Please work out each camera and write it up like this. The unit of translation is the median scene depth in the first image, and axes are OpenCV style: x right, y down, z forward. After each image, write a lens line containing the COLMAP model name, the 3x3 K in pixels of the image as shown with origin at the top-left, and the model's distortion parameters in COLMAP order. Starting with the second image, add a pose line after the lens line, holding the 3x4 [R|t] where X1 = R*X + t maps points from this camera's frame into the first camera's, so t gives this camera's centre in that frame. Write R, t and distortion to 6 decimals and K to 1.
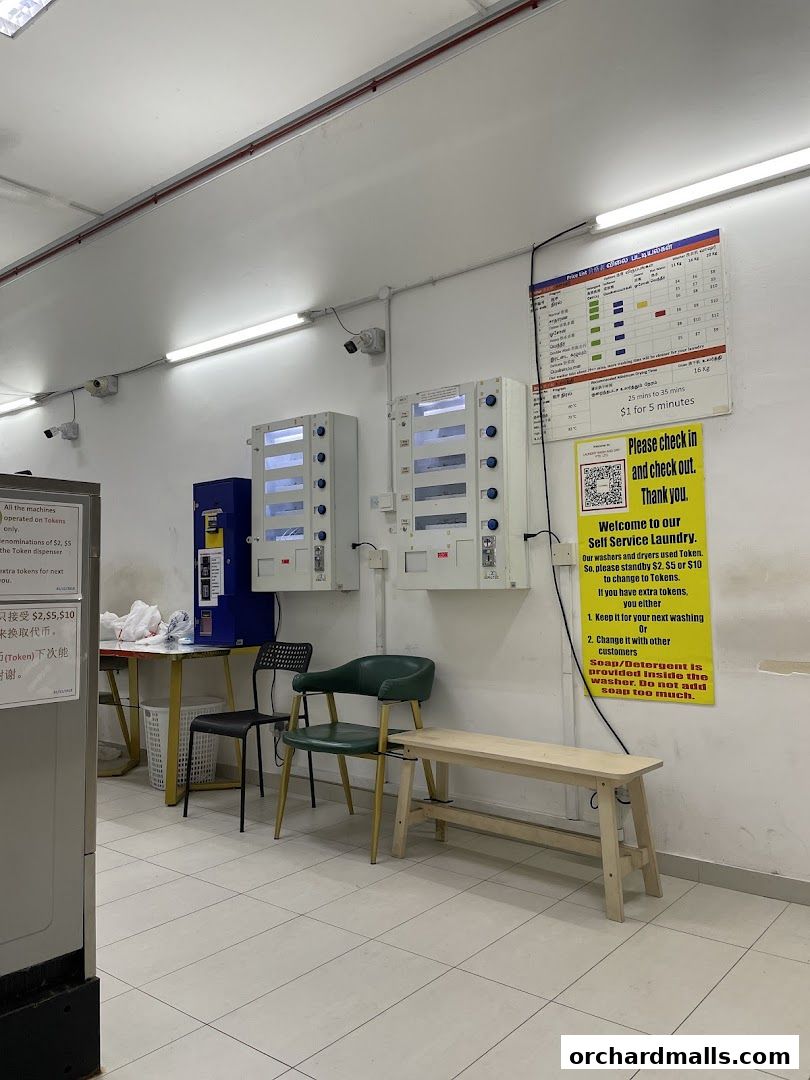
lens RADIAL K [[833.9, 0, 405.0], [0, 833.9, 540.0], [0, 0, 1]] dist [0.075864, -0.095245]
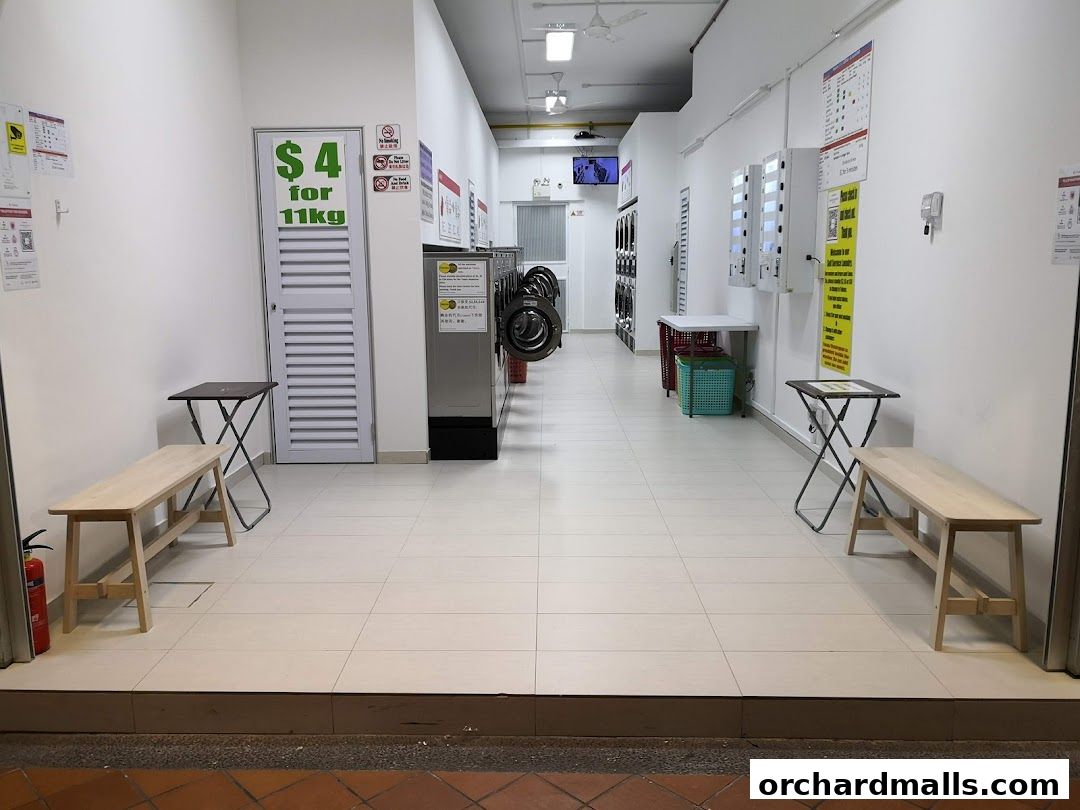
lens RADIAL K [[833.9, 0, 504.7], [0, 833.9, 408.9], [0, 0, 1]] dist [0.075864, -0.095245]
pose [[0.593557, 0.141336, -0.792284, 0.774143], [0.043186, 0.977446, 0.206721, -0.054713], [0.803633, -0.156916, 0.574066, -0.242330]]
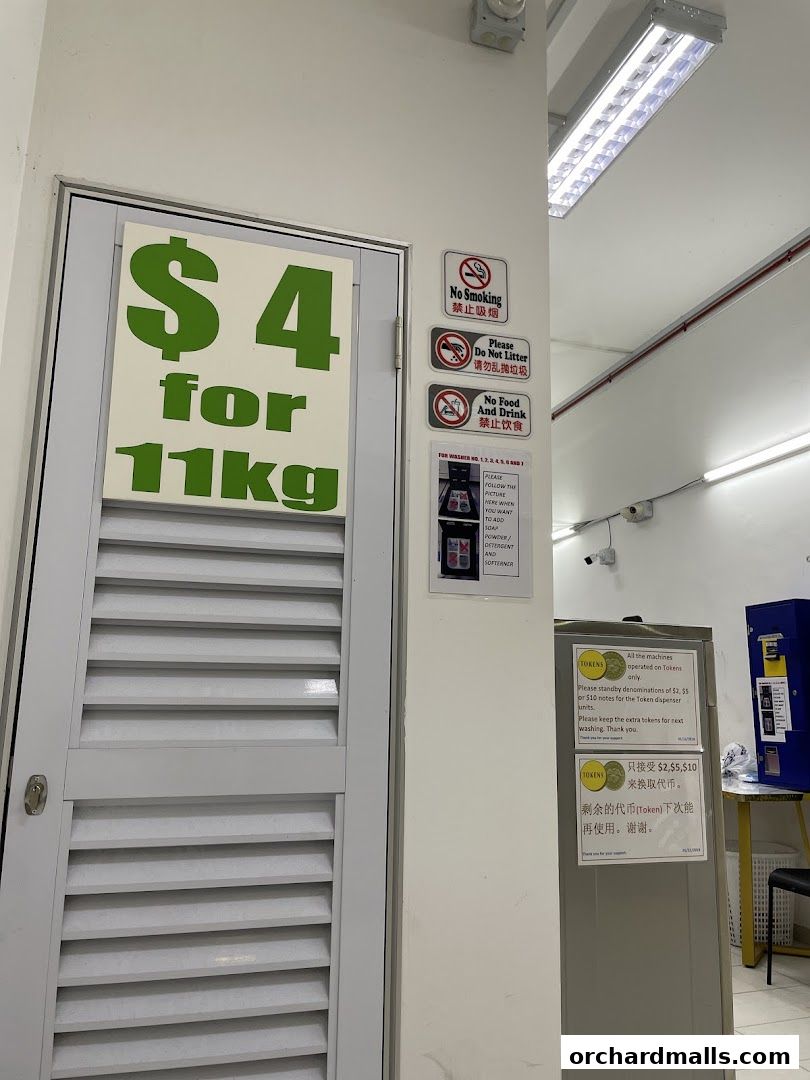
lens RADIAL K [[833.9, 0, 405.0], [0, 833.9, 540.0], [0, 0, 1]] dist [0.075864, -0.095245]
pose [[0.834643, -0.072138, -0.546047, -0.051741], [-0.000504, 0.991286, -0.131728, -0.017028], [0.550791, 0.110221, 0.827333, -0.003377]]
